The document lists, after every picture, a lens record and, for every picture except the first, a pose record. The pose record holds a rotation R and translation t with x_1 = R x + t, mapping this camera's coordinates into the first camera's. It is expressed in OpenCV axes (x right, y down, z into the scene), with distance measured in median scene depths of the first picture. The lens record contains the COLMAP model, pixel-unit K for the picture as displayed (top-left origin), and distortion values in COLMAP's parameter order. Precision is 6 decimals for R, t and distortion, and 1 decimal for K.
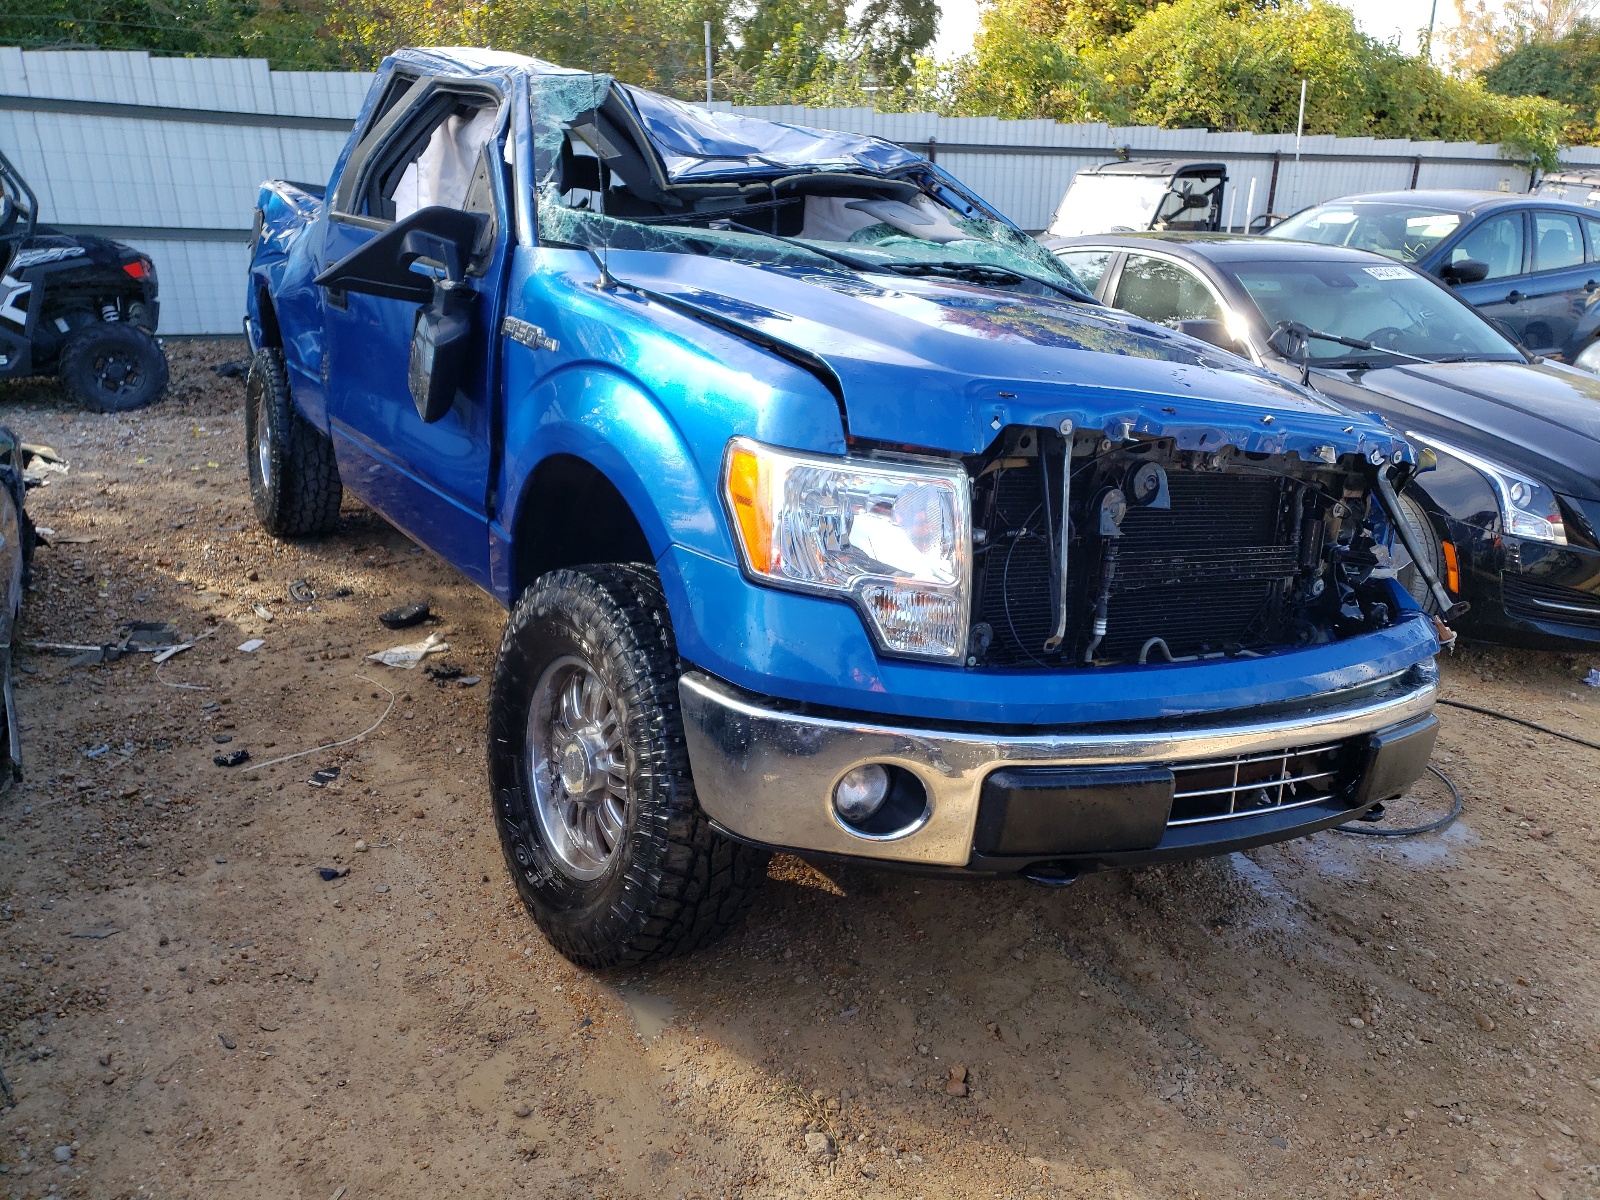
lens RADIAL K [[1203.8, 0, 800.0], [0, 1203.8, 600.0], [0, 0, 1]] dist [0.023383, -0.007481]
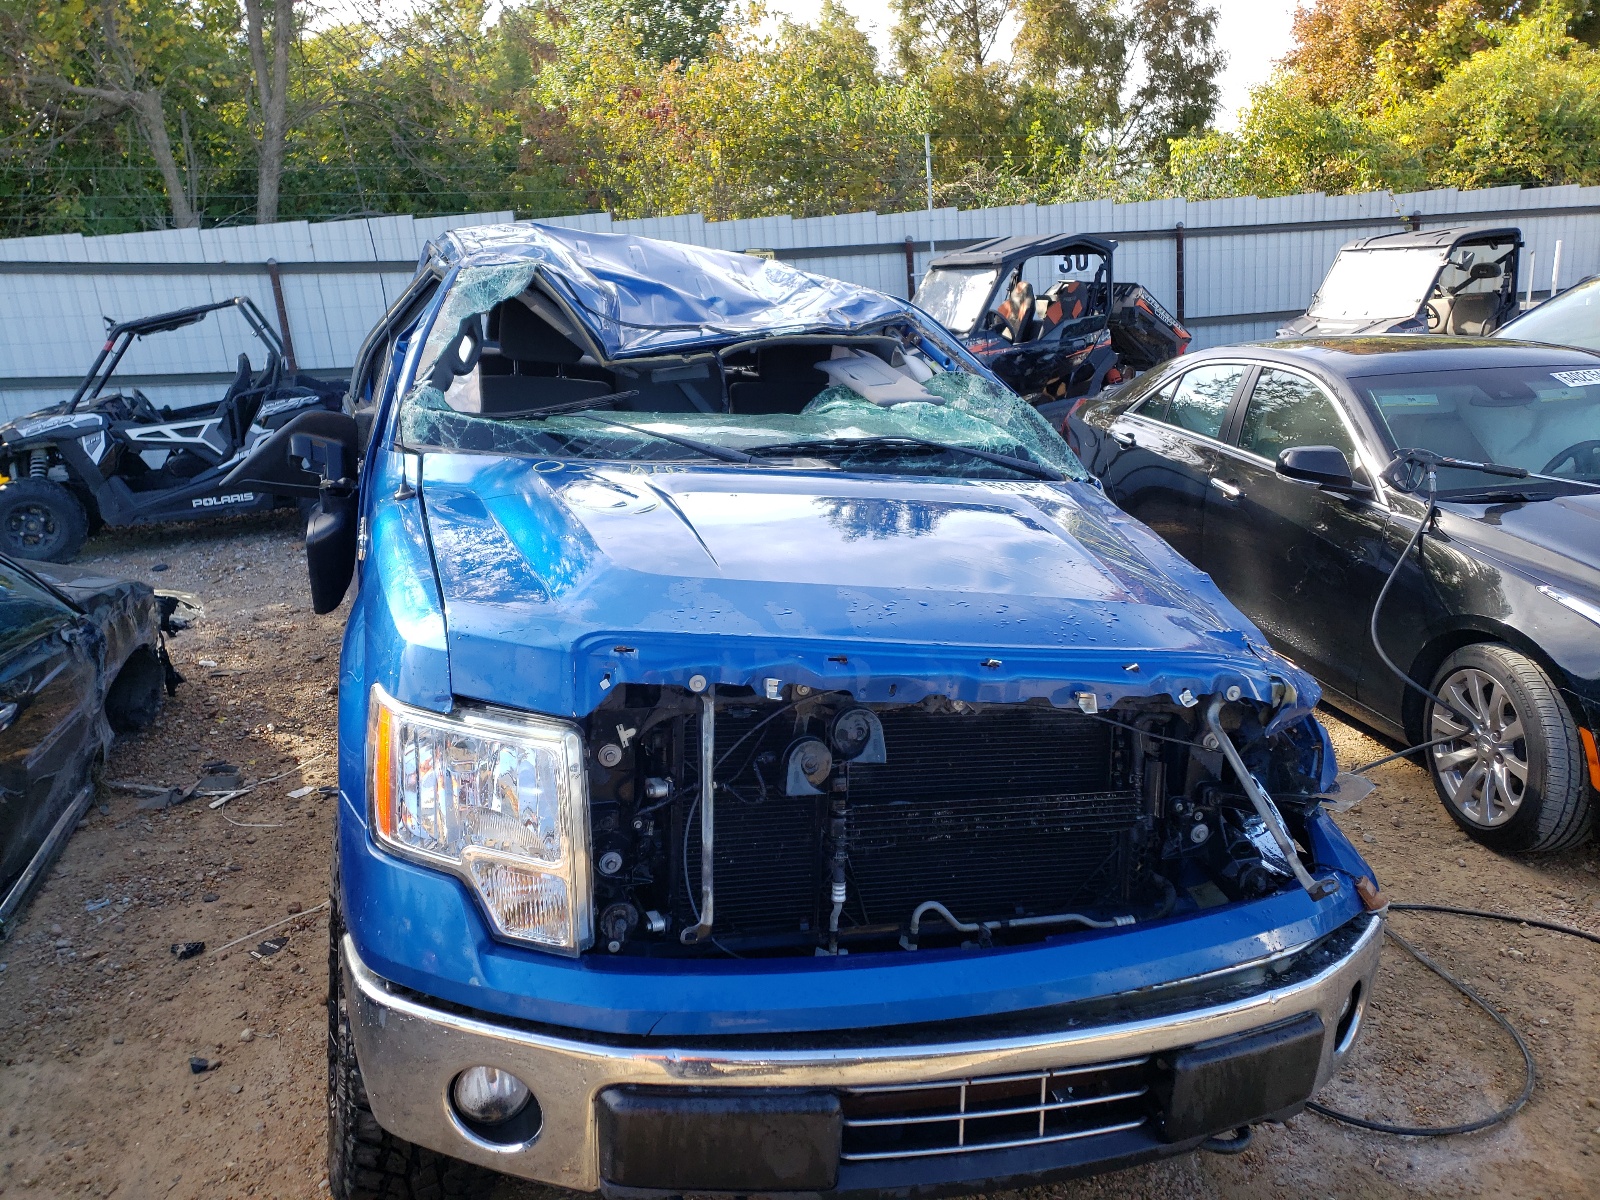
lens RADIAL K [[1203.6, 0, 750.3], [0, 1203.6, 600.1], [0, 0, 1]] dist [0.084609, -0.083188]
pose [[0.967575, -0.000683, -0.252584, 0.170088], [-0.019021, 0.996960, -0.075560, -0.049774], [0.251868, 0.077914, 0.964620, 0.056857]]
